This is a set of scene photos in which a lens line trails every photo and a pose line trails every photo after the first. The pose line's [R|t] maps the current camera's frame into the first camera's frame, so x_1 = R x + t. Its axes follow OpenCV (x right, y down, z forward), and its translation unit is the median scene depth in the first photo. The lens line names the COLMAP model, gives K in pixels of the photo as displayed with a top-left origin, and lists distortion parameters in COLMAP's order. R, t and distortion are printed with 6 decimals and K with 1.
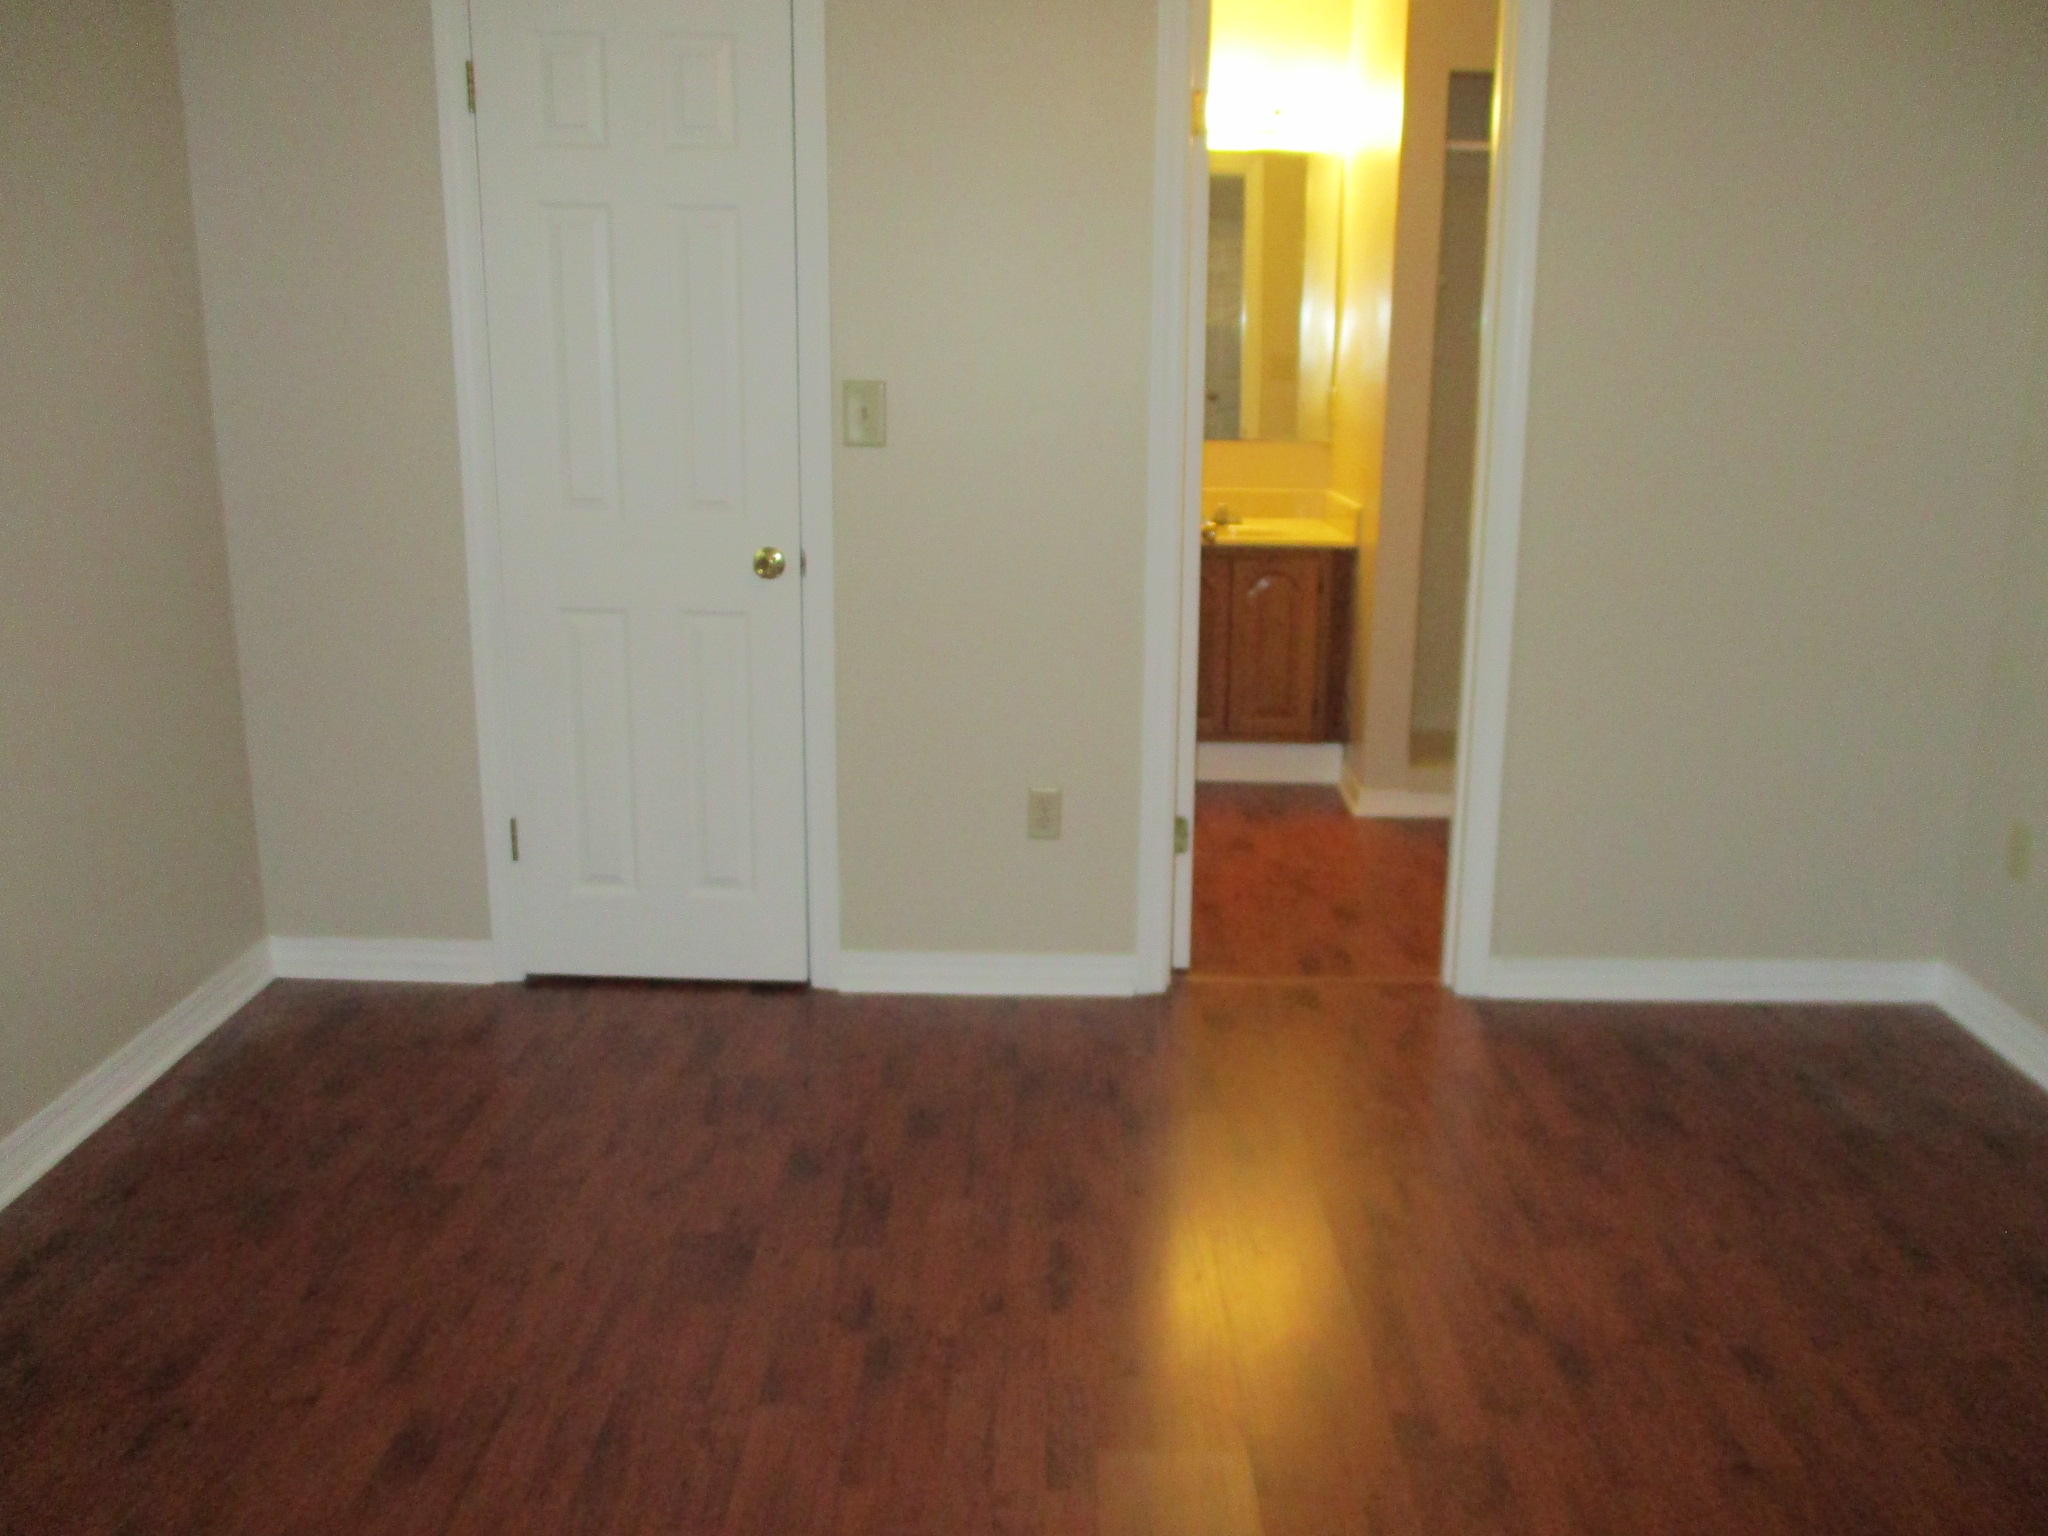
lens RADIAL K [[1762.0, 0, 1025.6], [0, 1762.0, 735.0], [0, 0, 1]] dist [-0.014628, -0.007227]
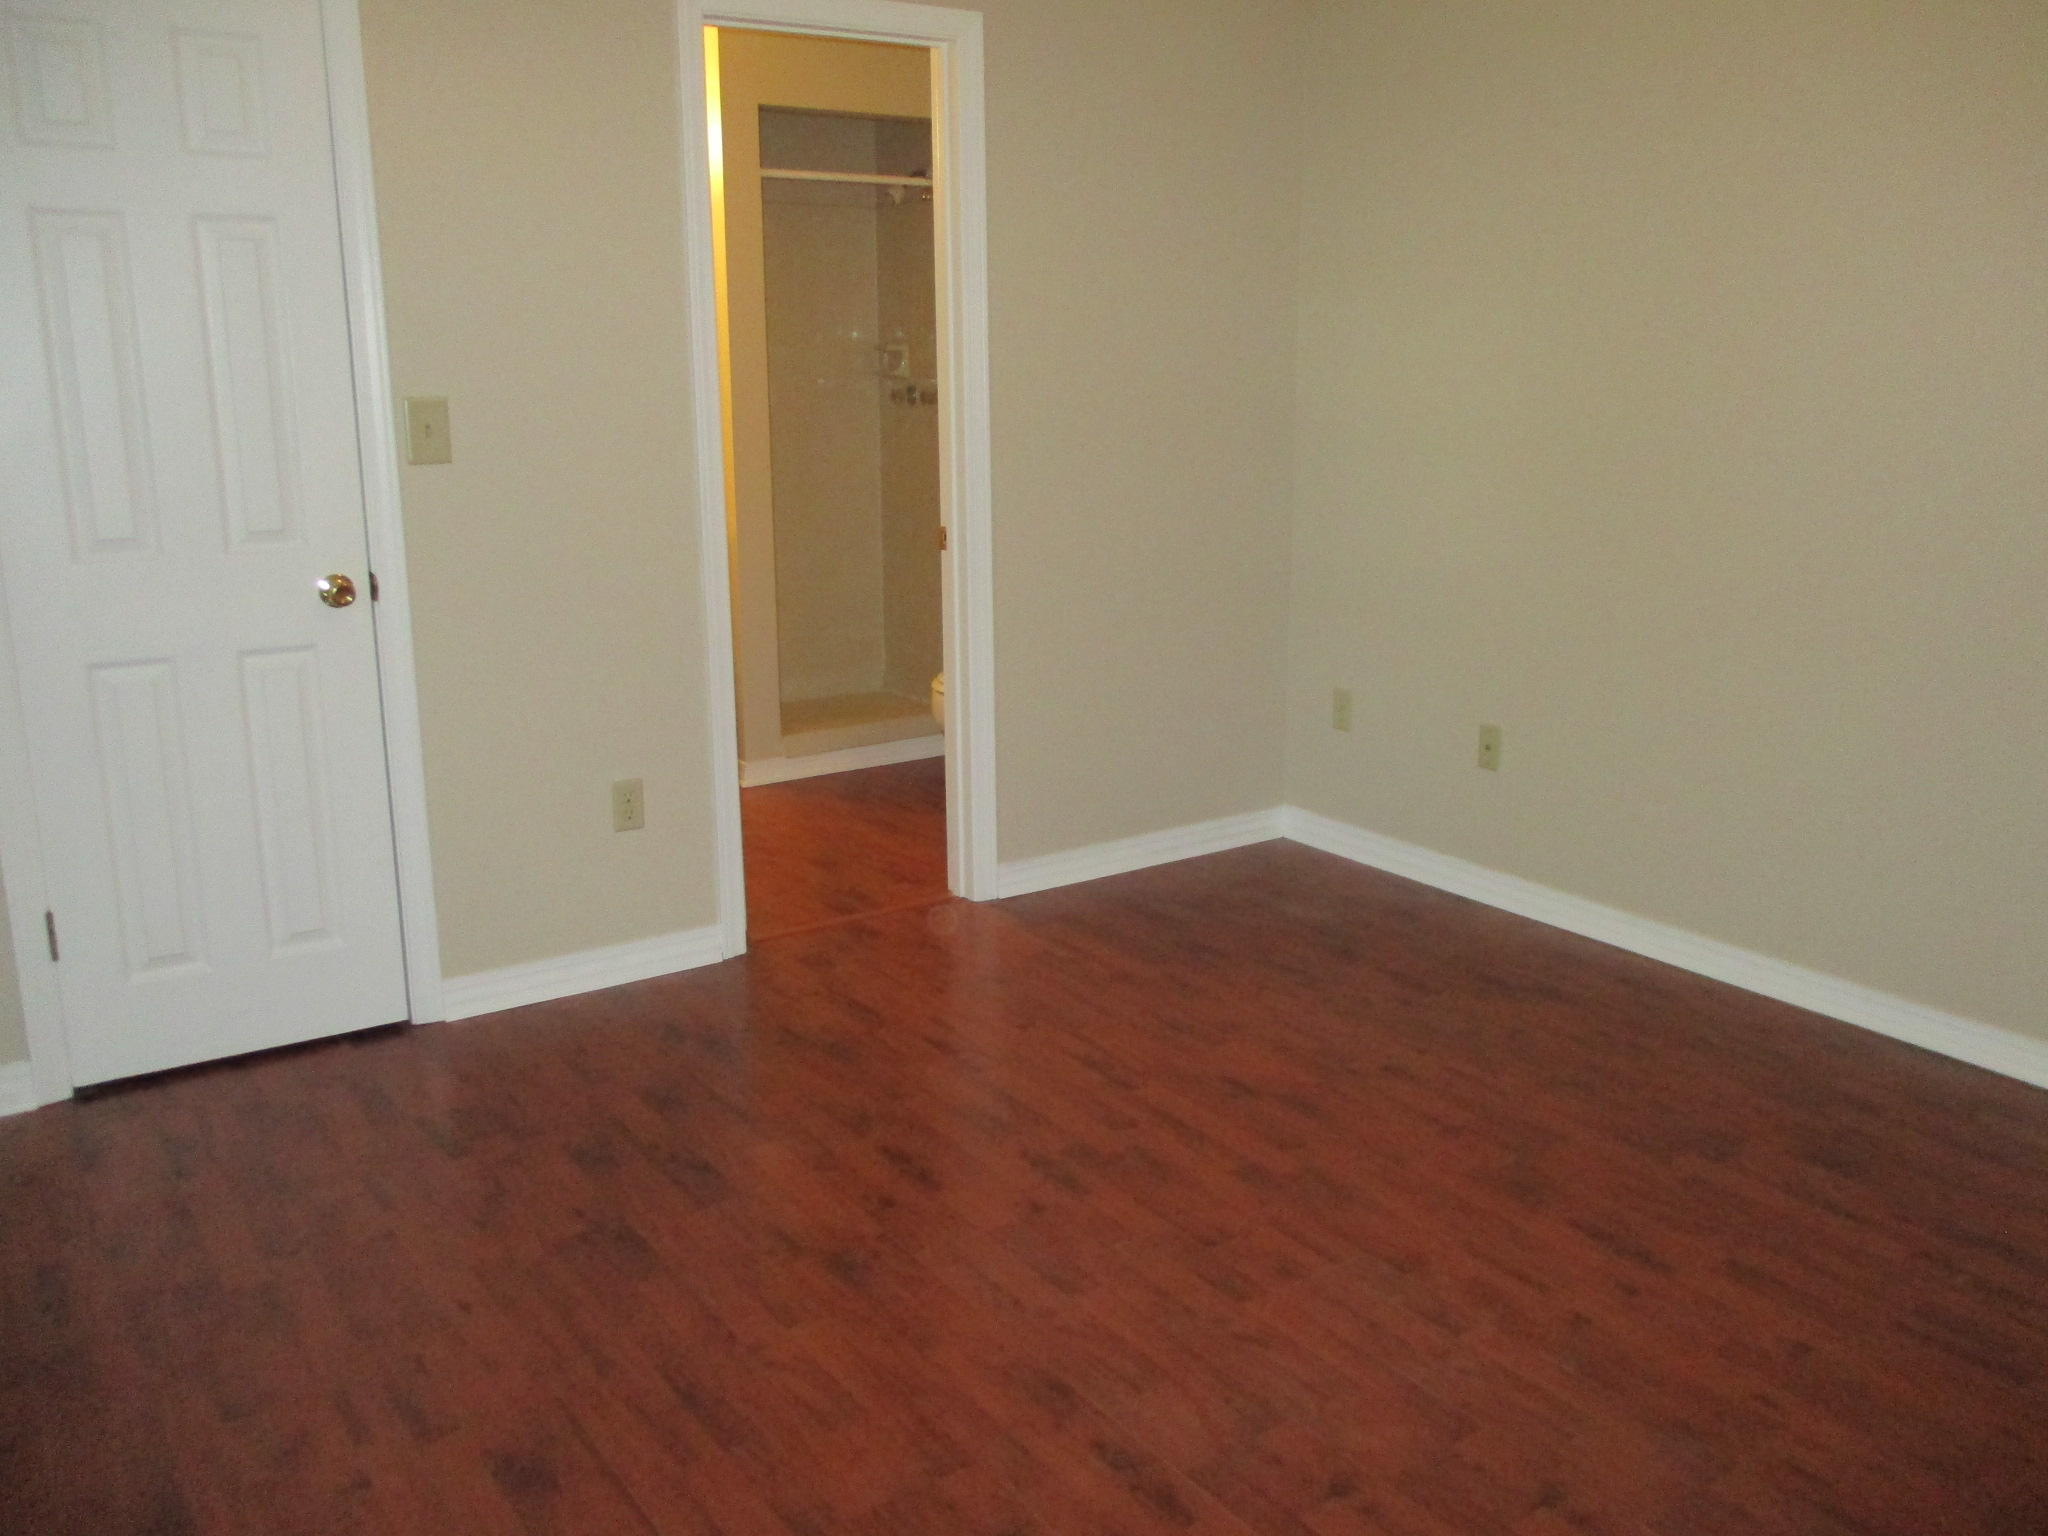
lens RADIAL K [[1774.3, 0, 1024.0], [0, 1774.3, 768.0], [0, 0, 1]] dist [-0.005962, -0.002977]
pose [[0.812729, -0.151210, 0.562679, -0.386636], [0.145457, 0.987815, 0.055359, -0.001986], [-0.564193, 0.036853, 0.824820, -0.002776]]
